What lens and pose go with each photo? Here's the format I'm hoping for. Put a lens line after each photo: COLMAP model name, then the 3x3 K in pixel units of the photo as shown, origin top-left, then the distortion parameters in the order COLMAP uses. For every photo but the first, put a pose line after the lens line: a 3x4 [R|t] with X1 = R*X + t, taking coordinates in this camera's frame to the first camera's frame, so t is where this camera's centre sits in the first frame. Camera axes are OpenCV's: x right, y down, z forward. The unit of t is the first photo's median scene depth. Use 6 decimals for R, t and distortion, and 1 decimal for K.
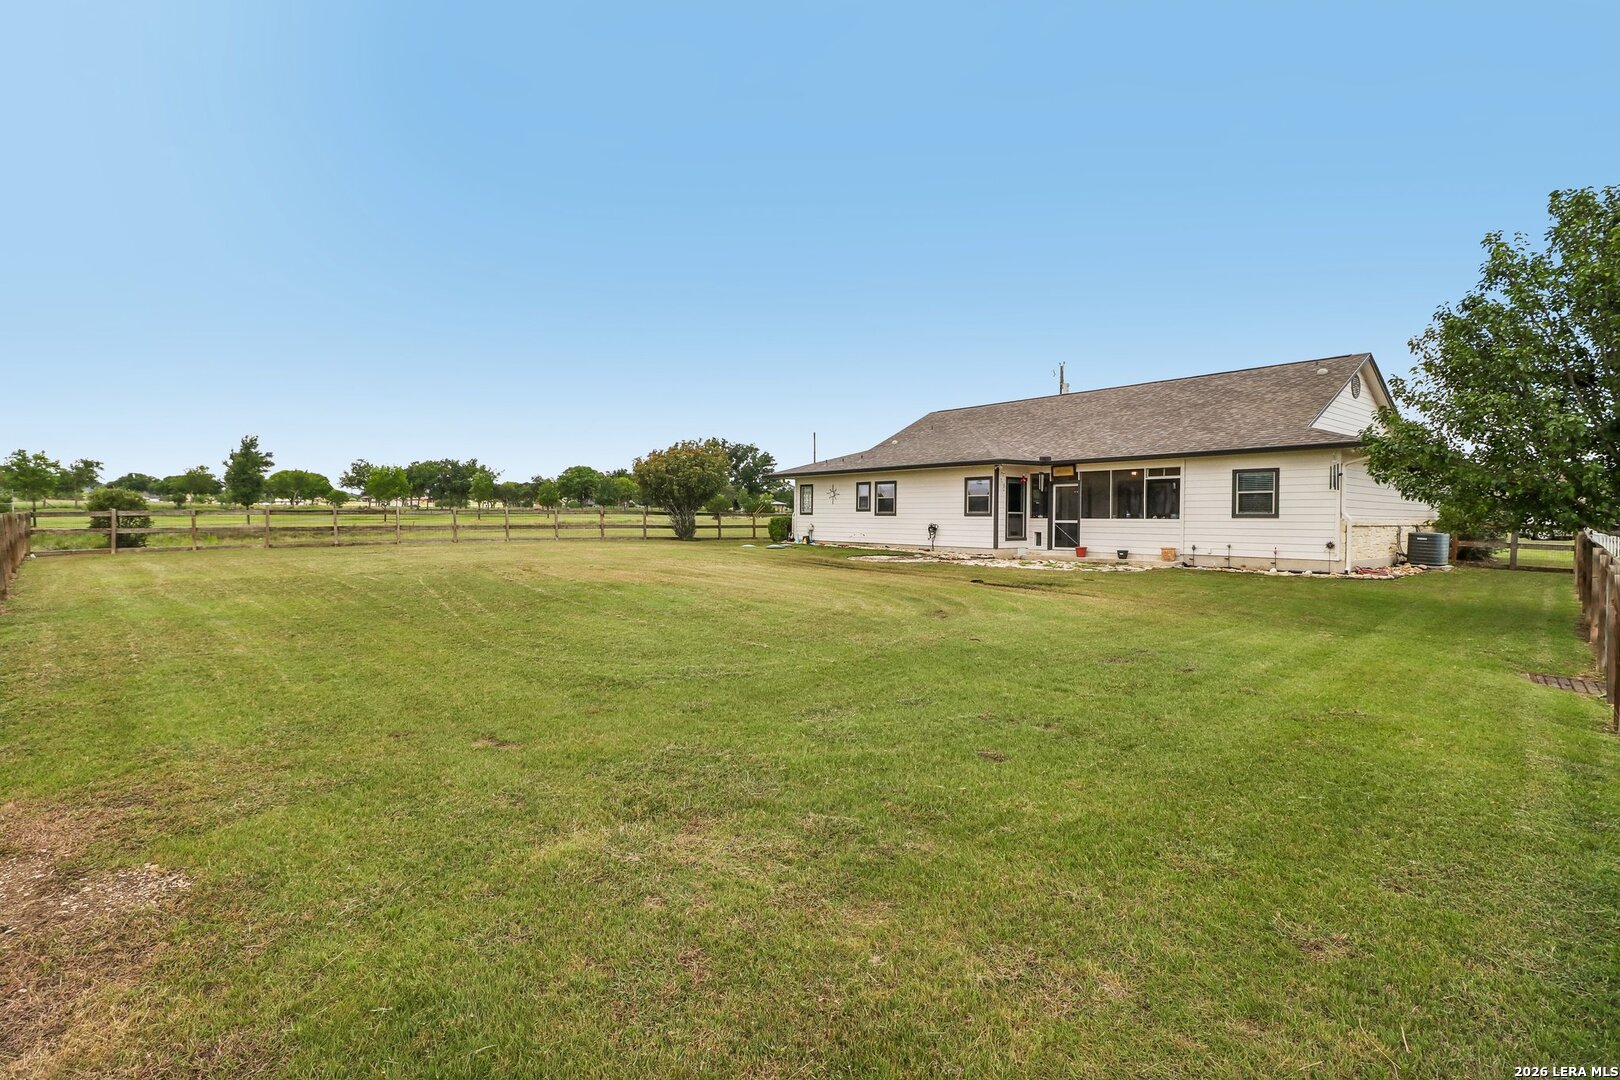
lens RADIAL K [[754.4, 0, 803.8], [0, 754.4, 532.5], [0, 0, 1]] dist [-0.006884, -0.008577]
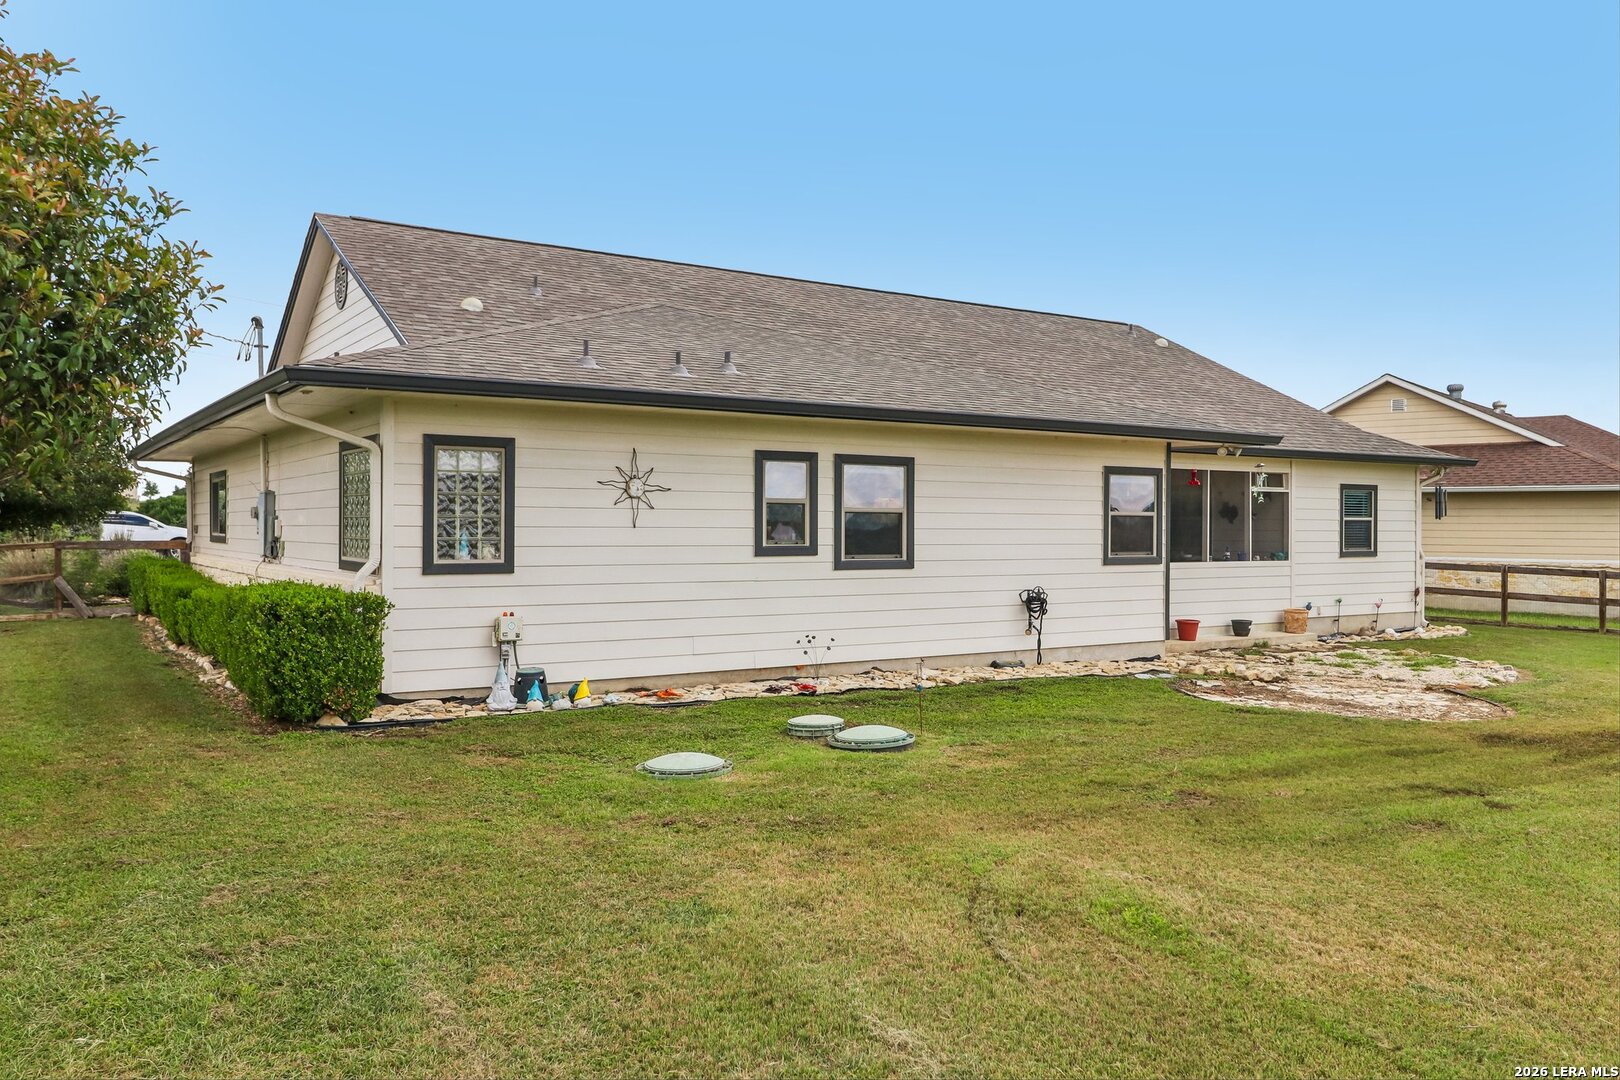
lens RADIAL K [[1224.9, 0, 806.9], [0, 1224.9, 527.9], [0, 0, 1]] dist [0.005883, 0.004857]
pose [[0.102354, -0.005401, 0.994733, -0.445615], [0.017446, 0.999841, 0.003634, -0.047171], [-0.994595, 0.016982, 0.102432, 1.118924]]
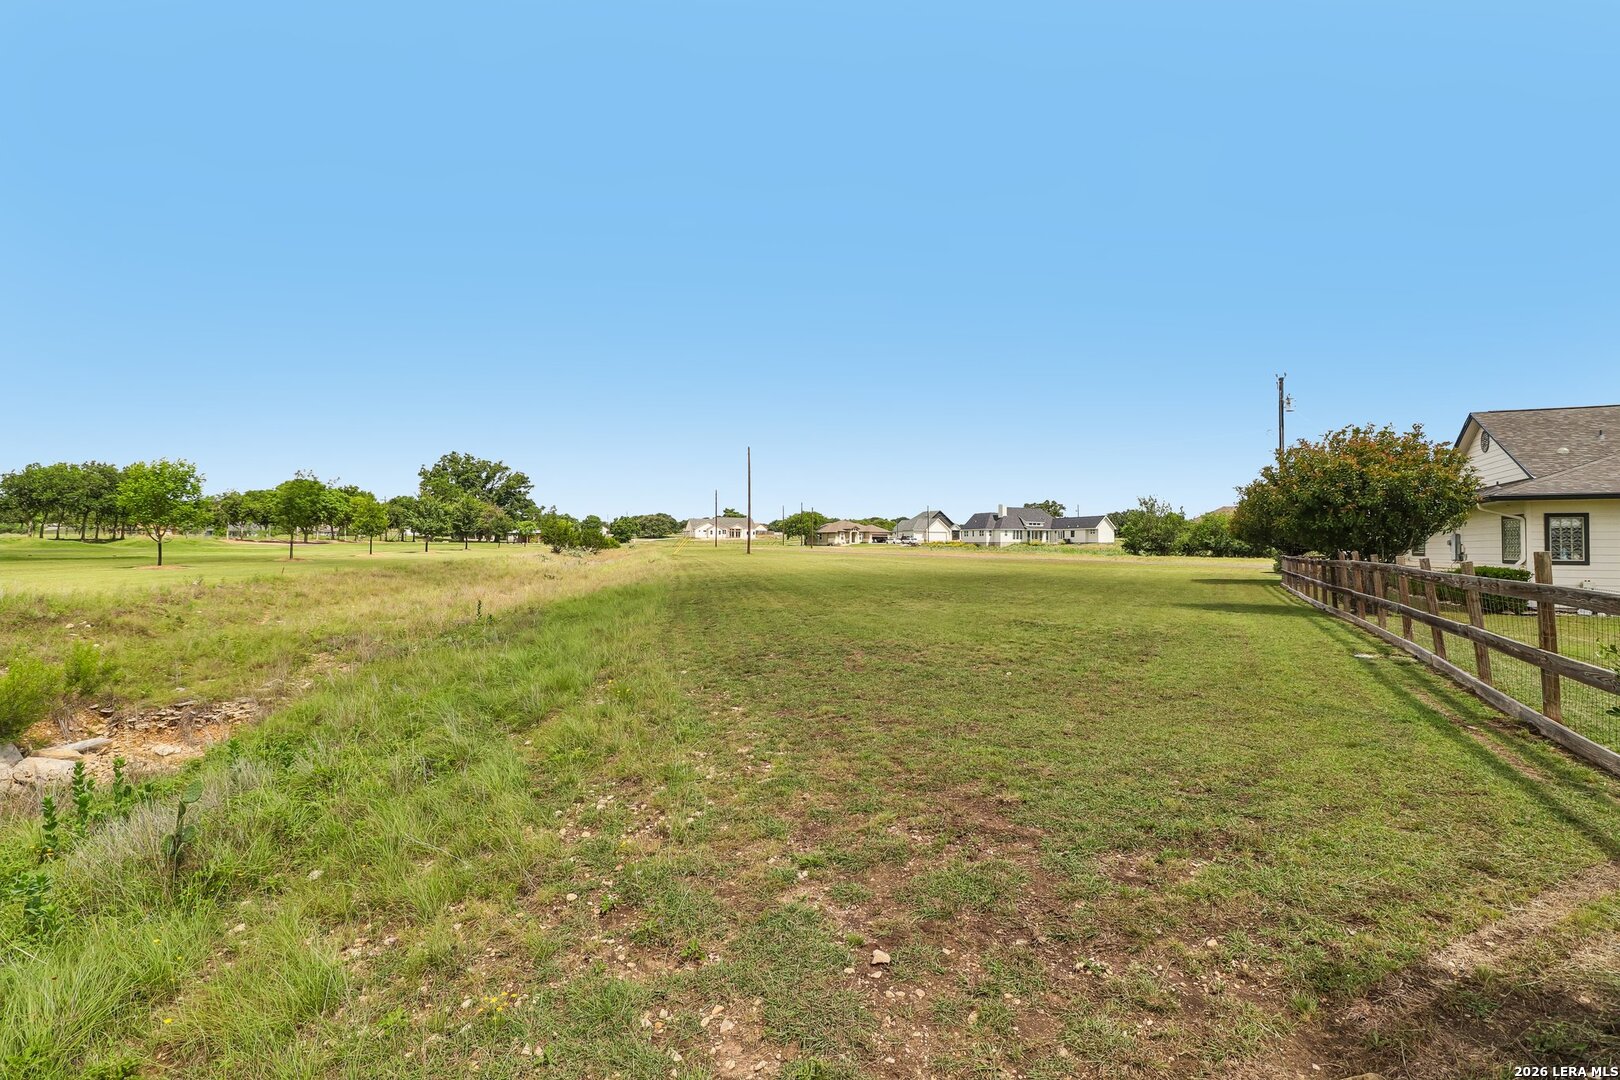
lens RADIAL K [[754.4, 0, 798.7], [0, 754.4, 525.1], [0, 0, 1]] dist [-0.006884, -0.008577]
pose [[0.917038, 0.013141, 0.398584, -1.004158], [0.006040, 0.998885, -0.046830, -0.040117], [-0.398754, 0.045353, 0.915936, 0.917343]]
